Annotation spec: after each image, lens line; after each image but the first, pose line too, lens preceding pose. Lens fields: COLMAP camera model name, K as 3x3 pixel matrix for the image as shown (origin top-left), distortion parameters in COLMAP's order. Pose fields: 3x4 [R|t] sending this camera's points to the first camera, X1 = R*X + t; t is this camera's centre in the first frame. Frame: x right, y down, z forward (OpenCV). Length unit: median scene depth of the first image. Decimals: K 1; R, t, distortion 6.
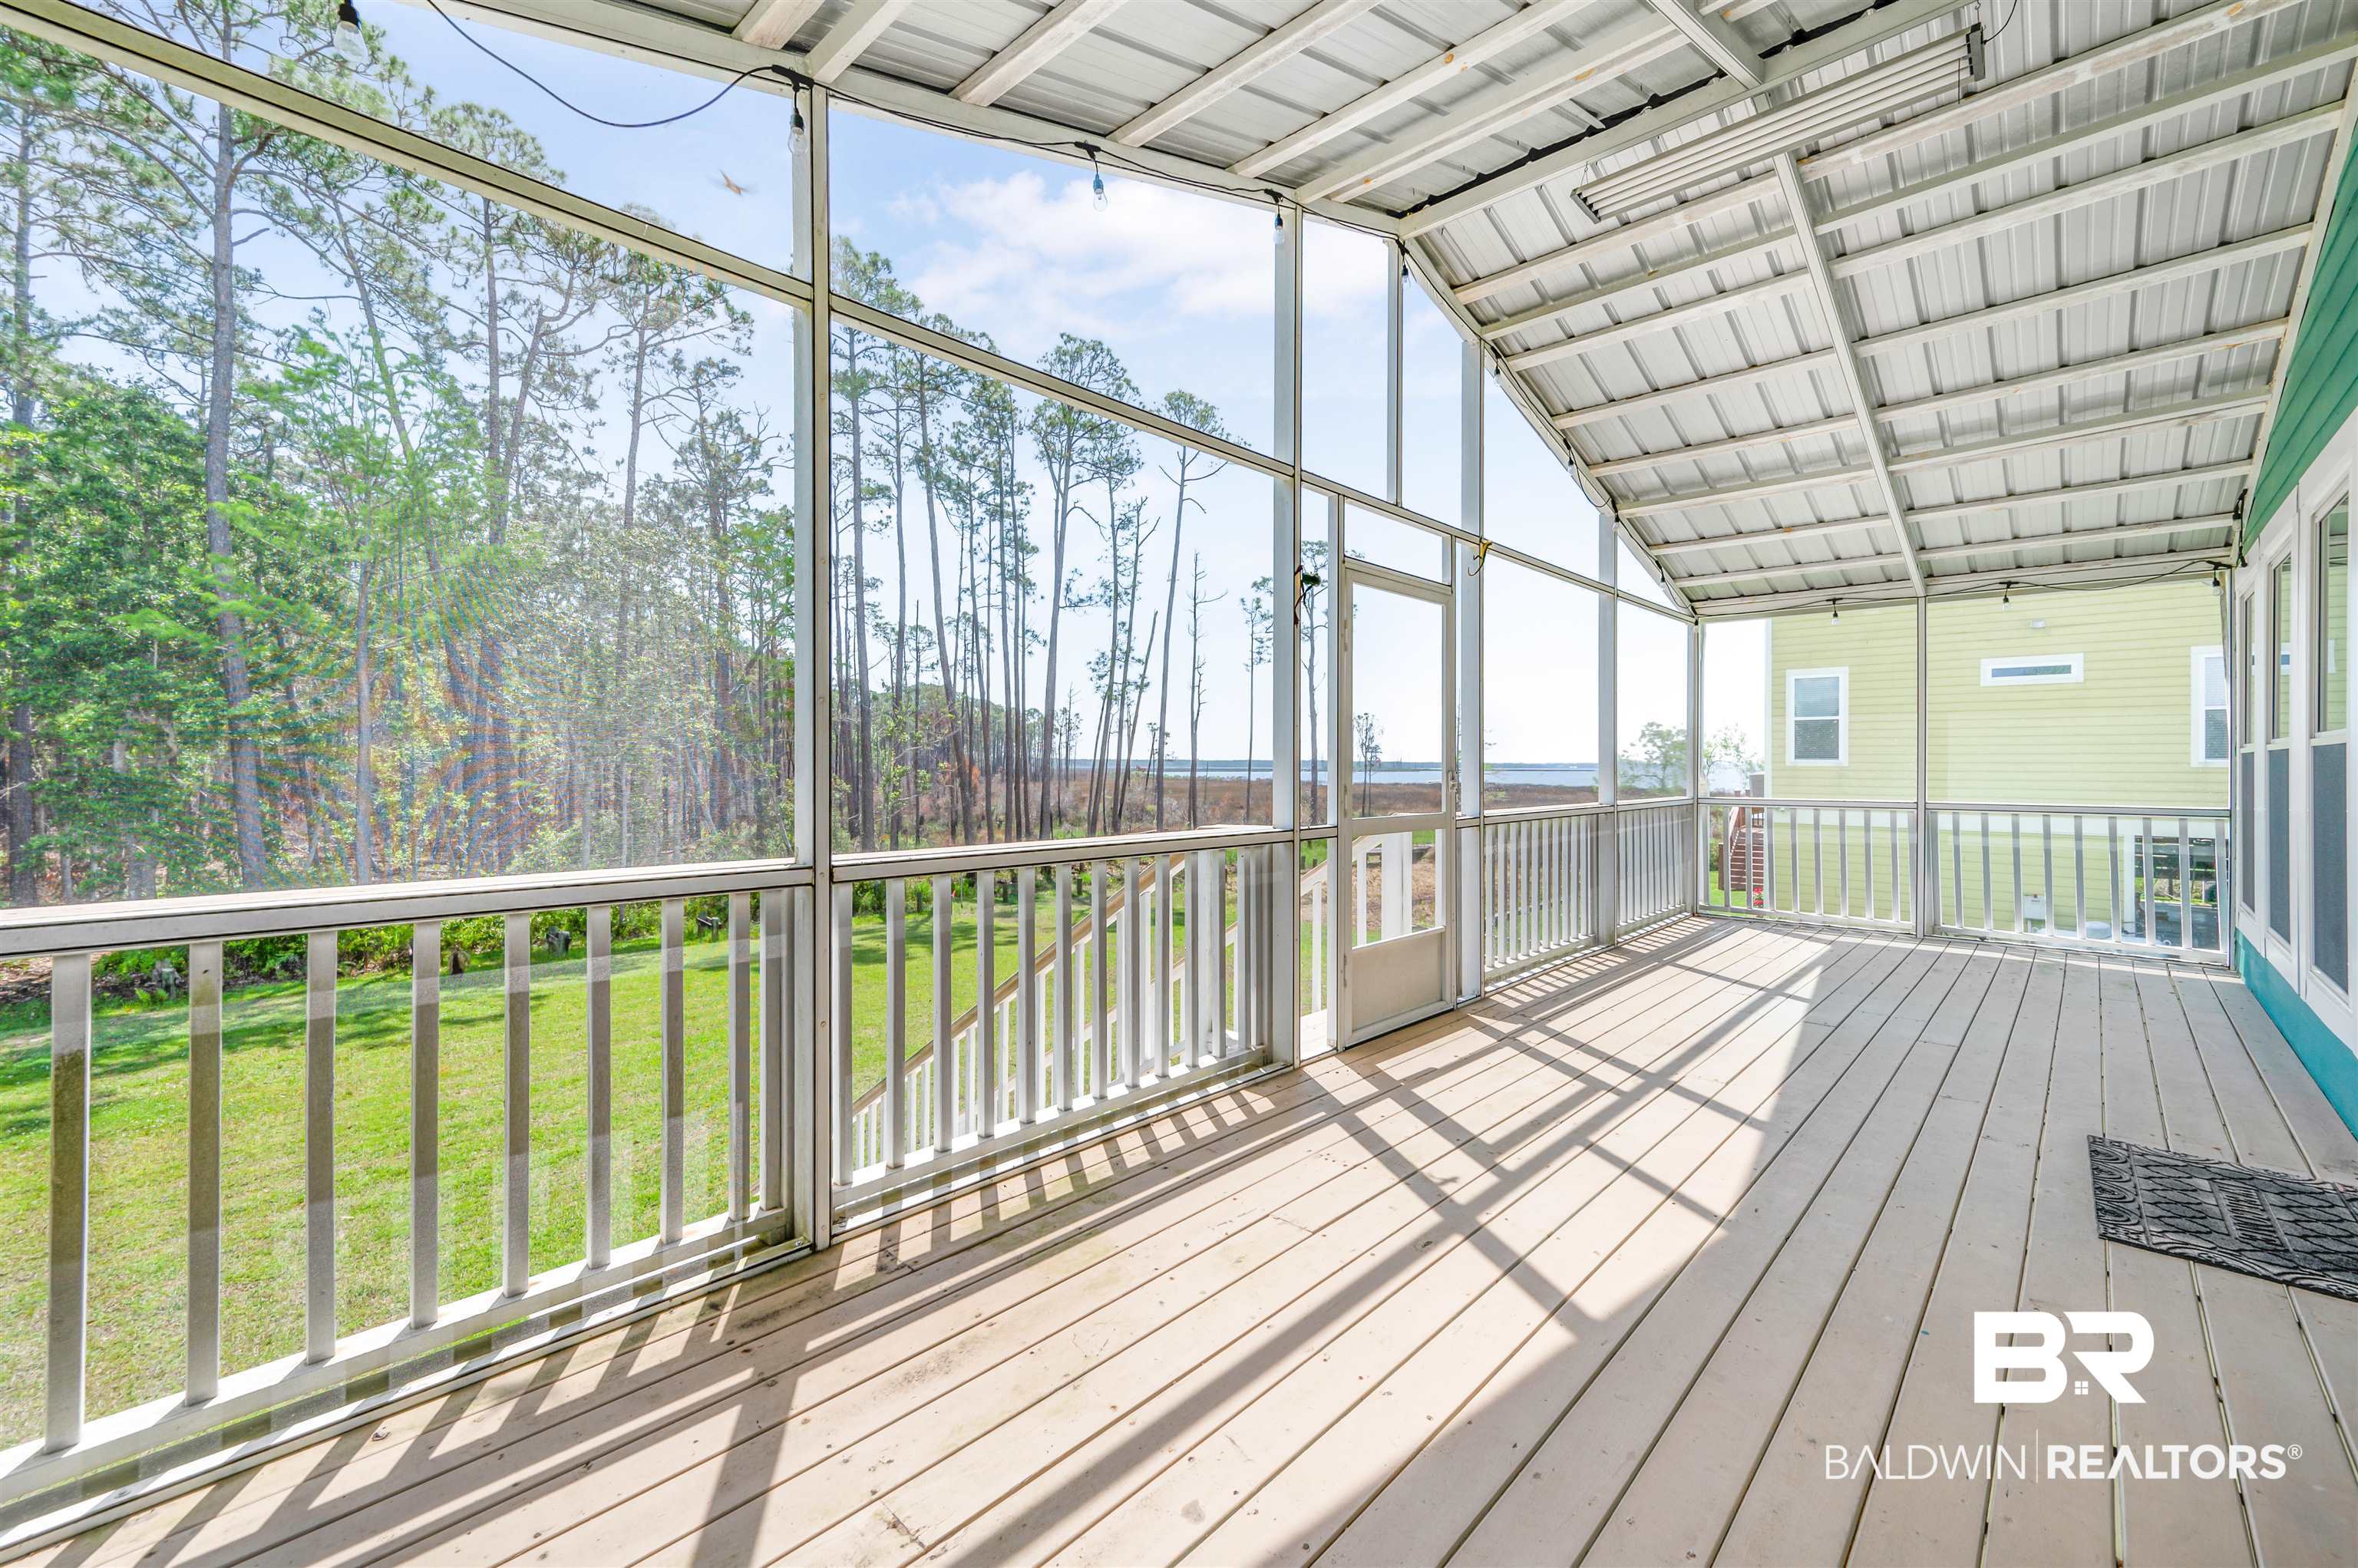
lens RADIAL K [[978.4, 0, 1175.7], [0, 978.4, 771.3], [0, 0, 1]] dist [-0.000577, 0.009470]
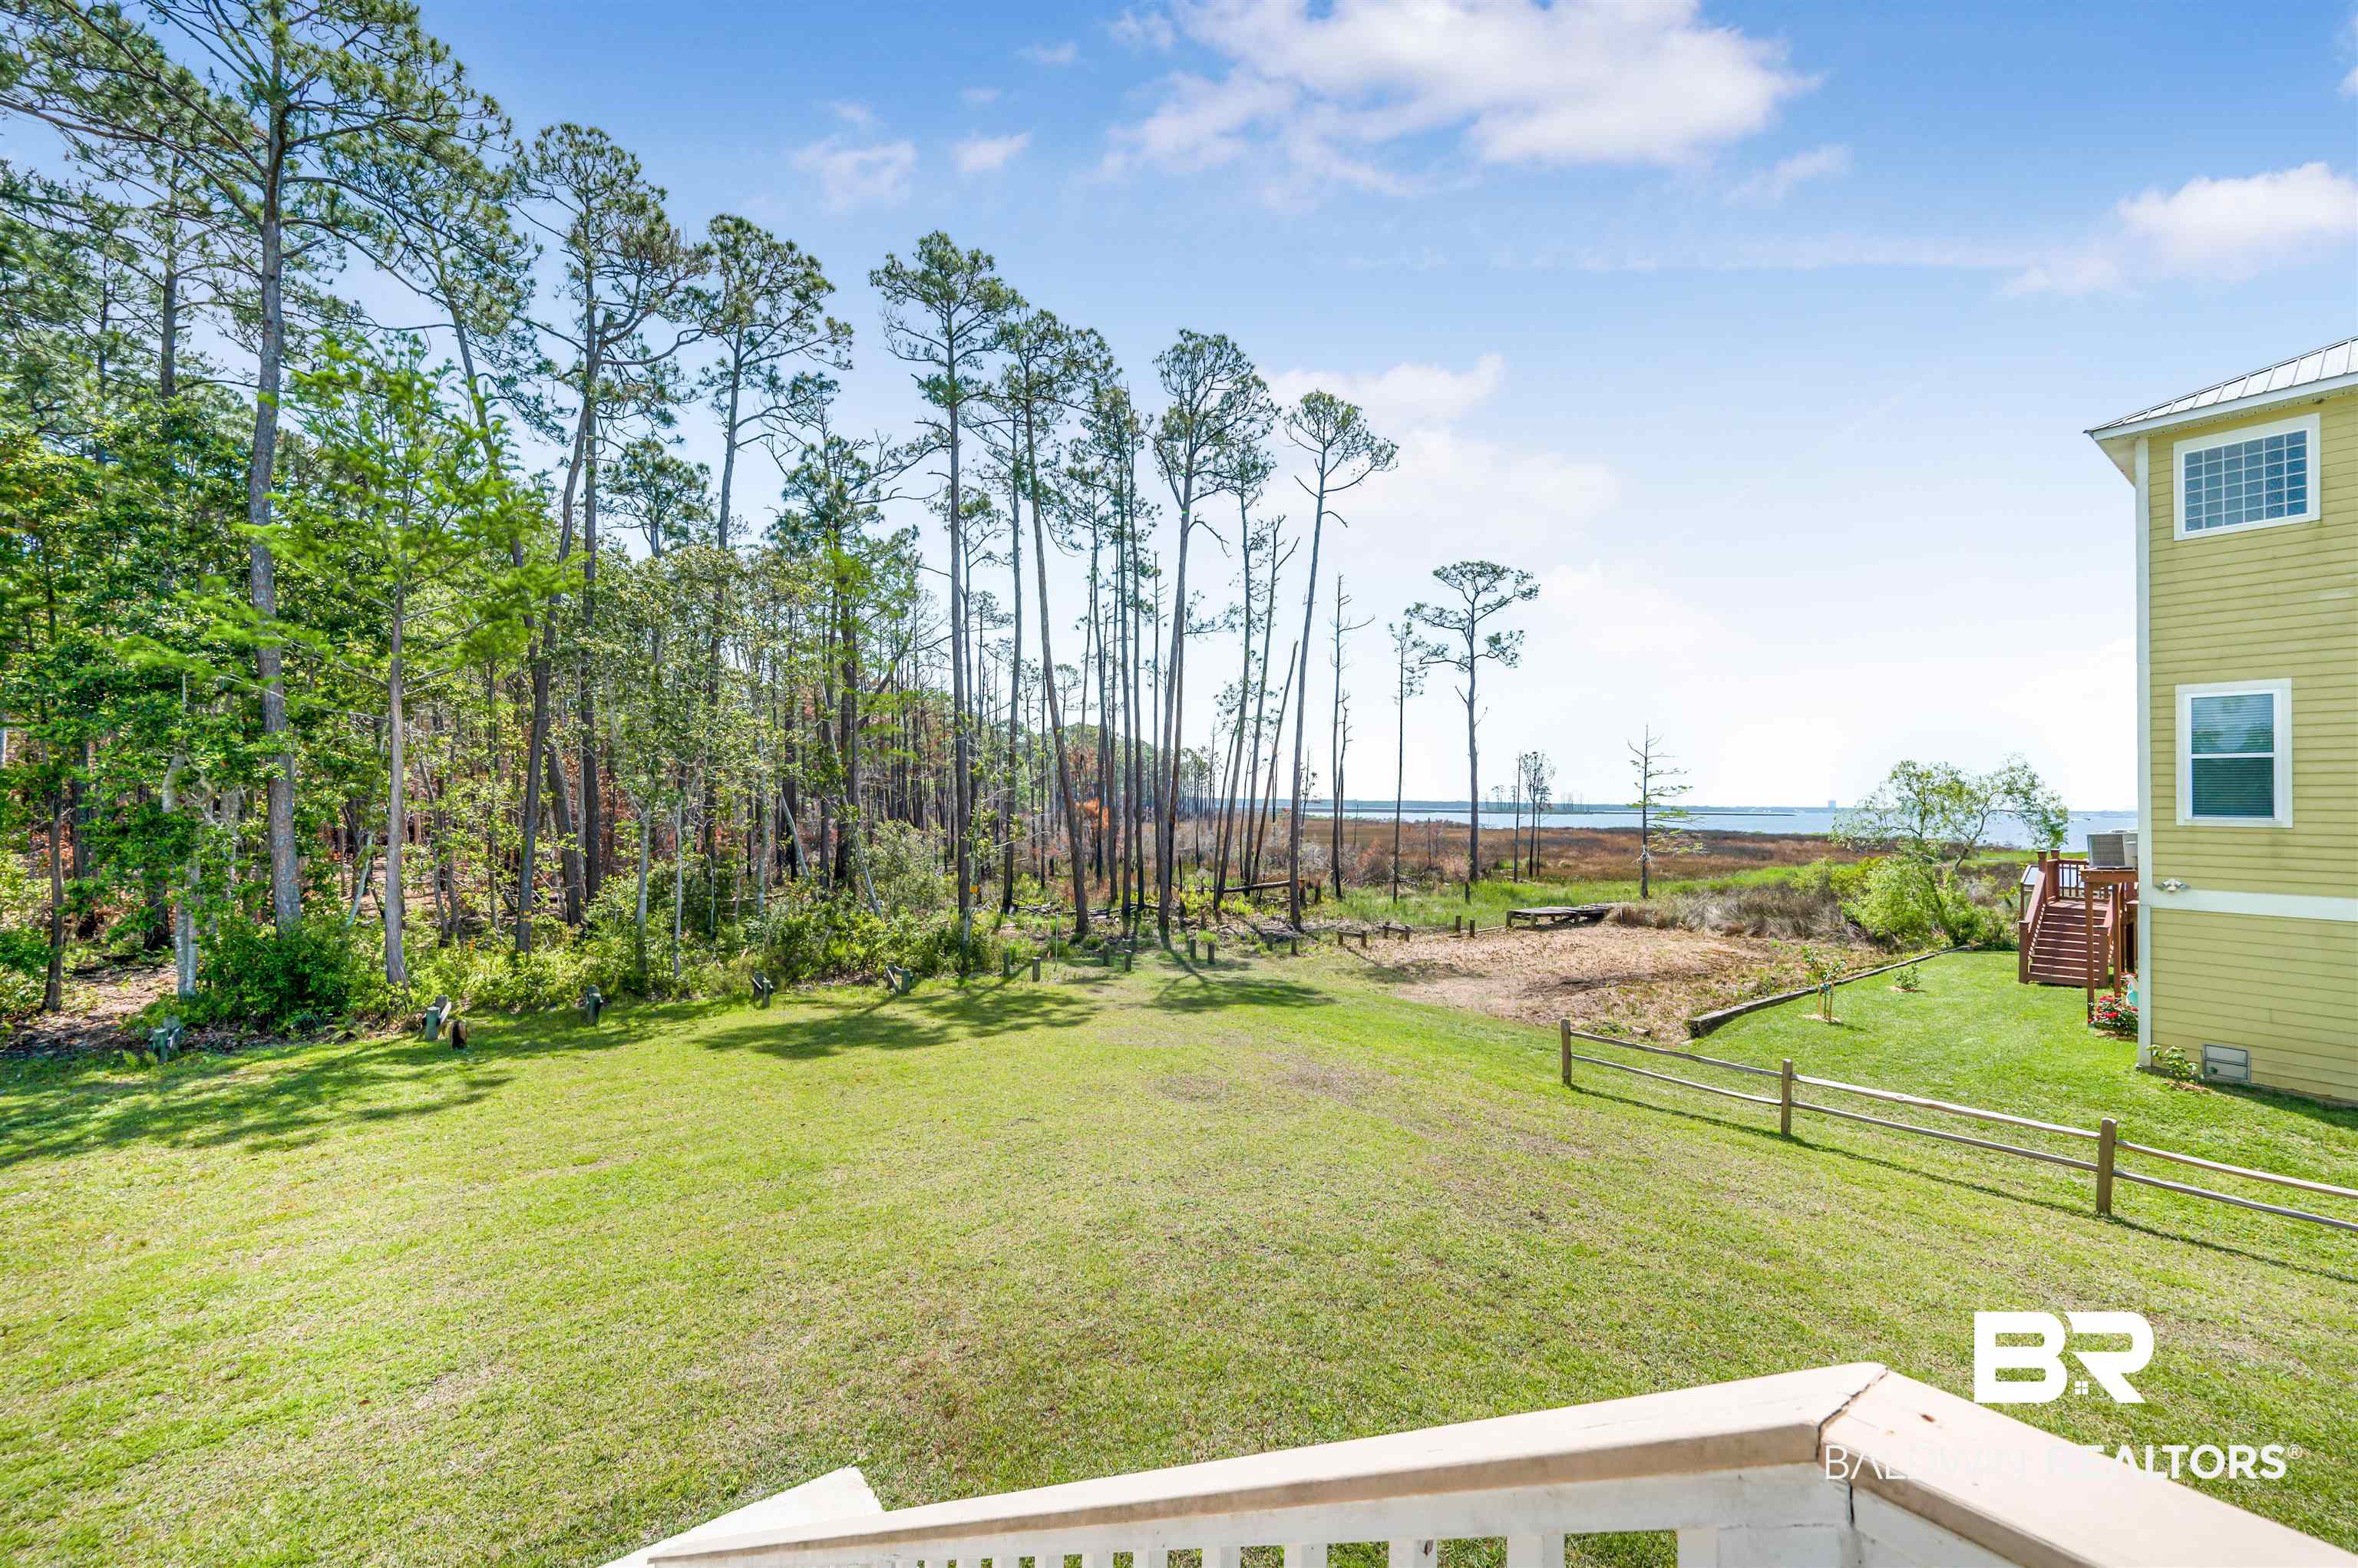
lens RADIAL K [[956.8, 0, 1185.4], [0, 956.8, 791.5], [0, 0, 1]] dist [0.000948, -0.000040]
pose [[0.987601, 0.005895, -0.156875, 0.024588], [-0.008947, 0.999784, -0.018758, -0.005589], [0.156731, 0.019929, 0.987440, 0.126338]]
